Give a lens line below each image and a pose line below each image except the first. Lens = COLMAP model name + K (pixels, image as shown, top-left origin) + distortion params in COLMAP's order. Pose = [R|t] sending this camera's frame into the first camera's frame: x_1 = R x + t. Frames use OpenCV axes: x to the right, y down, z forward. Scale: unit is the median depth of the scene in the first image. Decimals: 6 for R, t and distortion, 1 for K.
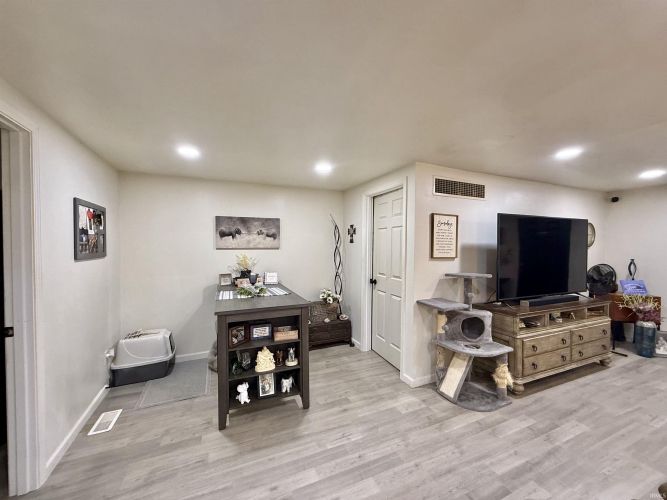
lens RADIAL K [[264.0, 0, 332.0], [0, 264.0, 250.5], [0, 0, 1]] dist [-0.003632, 0.000190]
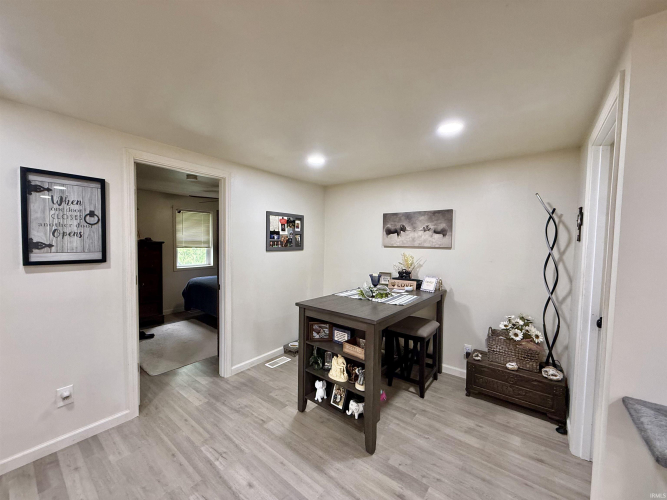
lens RADIAL K [[264.0, 0, 331.4], [0, 264.0, 251.8], [0, 0, 1]] dist [-0.003632, 0.000190]
pose [[0.467442, 0.040768, -0.883083, 0.439657], [-0.029973, 0.999093, 0.030258, -0.013760], [0.883515, 0.012324, 0.468240, 0.450957]]
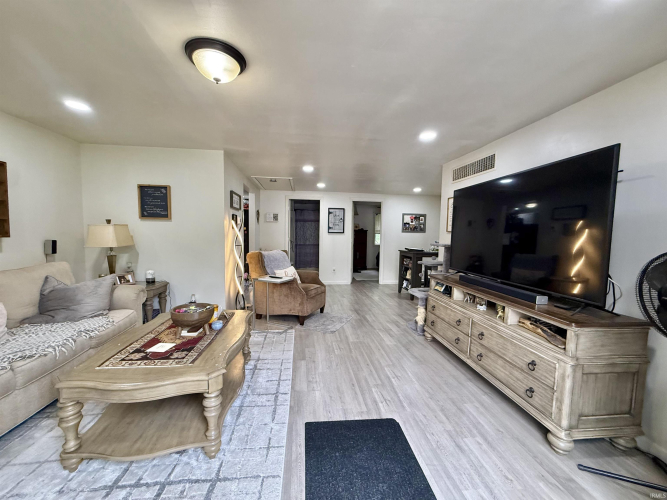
lens RADIAL K [[264.0, 0, 331.3], [0, 264.0, 251.4], [0, 0, 1]] dist [-0.003632, 0.000190]
pose [[-0.288100, 0.057081, -0.955897, 1.850533], [-0.035907, 0.996876, 0.070350, 0.055760], [0.956927, 0.054591, -0.285151, 0.826041]]
